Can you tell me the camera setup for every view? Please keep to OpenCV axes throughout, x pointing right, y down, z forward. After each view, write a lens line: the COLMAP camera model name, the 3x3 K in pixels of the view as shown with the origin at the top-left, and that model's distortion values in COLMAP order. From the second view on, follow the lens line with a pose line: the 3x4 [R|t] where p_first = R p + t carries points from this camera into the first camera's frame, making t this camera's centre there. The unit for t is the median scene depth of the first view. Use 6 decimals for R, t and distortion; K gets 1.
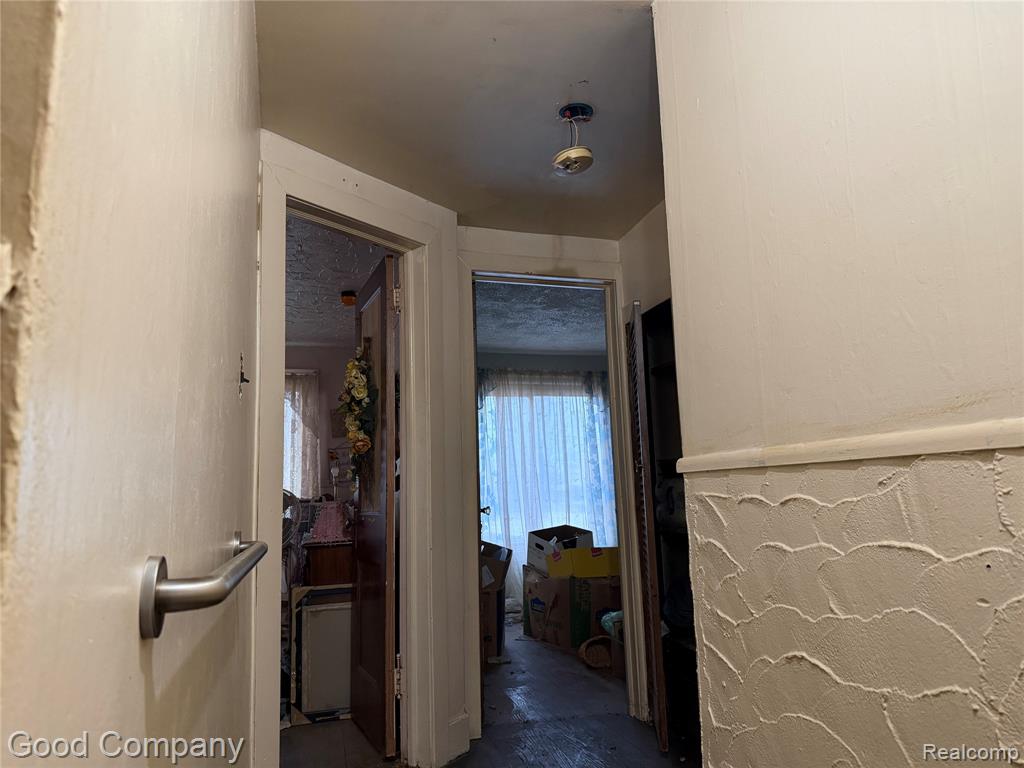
lens RADIAL K [[724.0, 0, 512.2], [0, 724.0, 384.1], [0, 0, 1]] dist [0.075676, -0.019429]
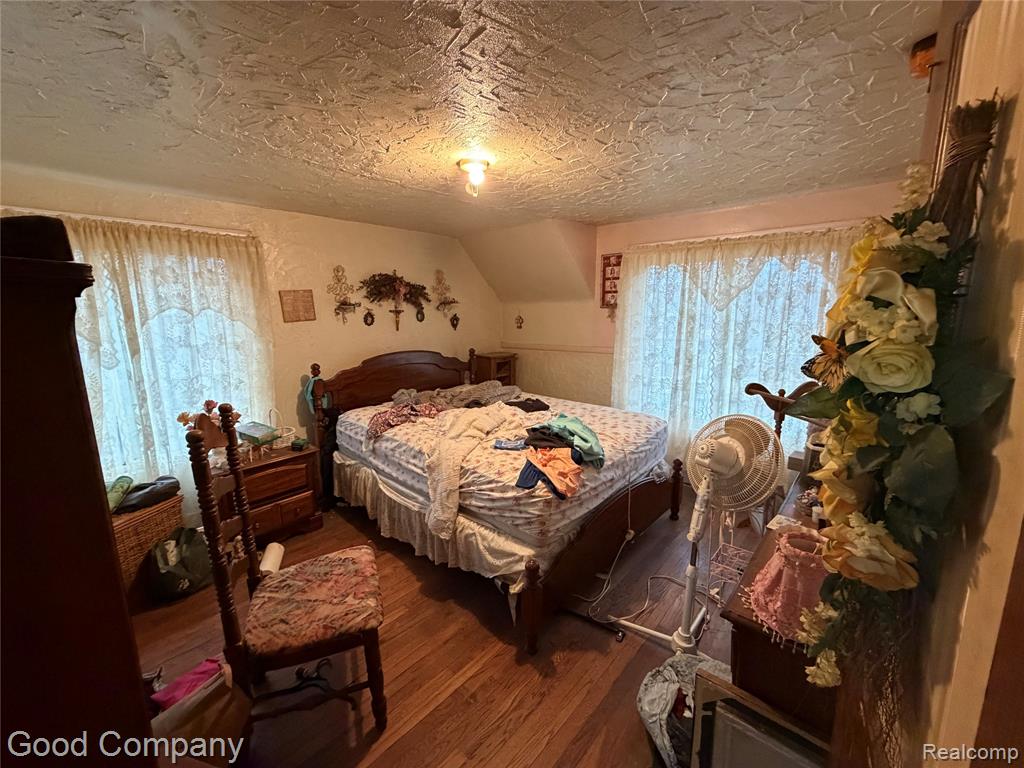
lens RADIAL K [[411.9, 0, 513.3], [0, 411.9, 381.6], [0, 0, 1]] dist [0.000706, -0.000004]
pose [[0.534533, 0.176256, -0.826565, -0.118242], [0.115966, 0.953465, 0.278310, -0.025385], [0.837154, -0.244619, 0.489218, 0.601870]]
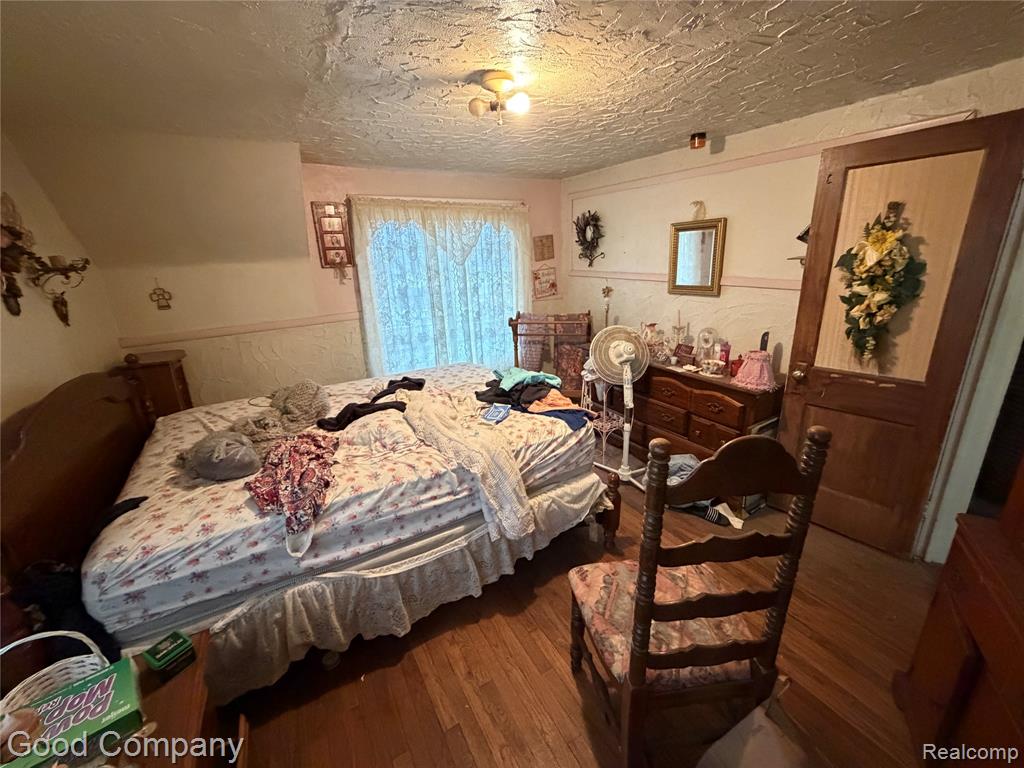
lens RADIAL K [[411.9, 0, 511.2], [0, 411.9, 382.9], [0, 0, 1]] dist [0.000706, -0.000004]
pose [[0.963802, -0.082813, 0.253434, -0.629196], [-0.033754, 0.904993, 0.424085, -0.044564], [-0.264475, -0.417288, 0.869439, 0.428152]]
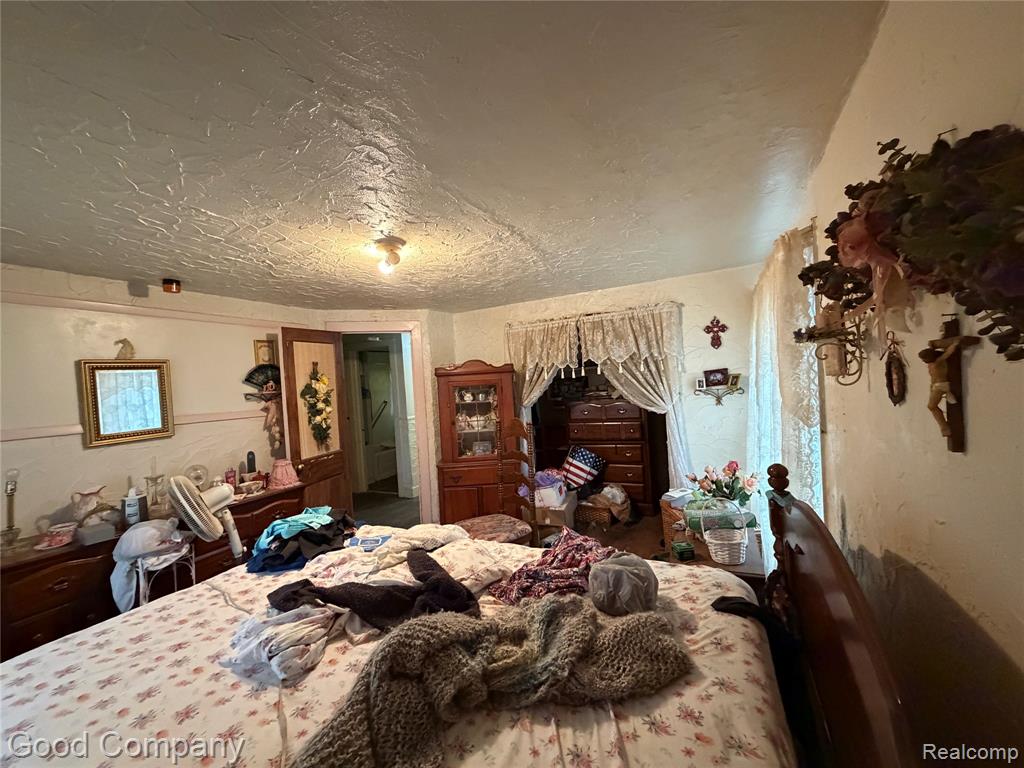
lens RADIAL K [[411.9, 0, 508.5], [0, 411.9, 384.2], [0, 0, 1]] dist [0.000706, -0.000004]
pose [[-0.729590, 0.064409, 0.680845, -0.862013], [-0.020313, 0.993075, -0.115713, 0.048595], [-0.683583, -0.098253, -0.723229, 0.914042]]
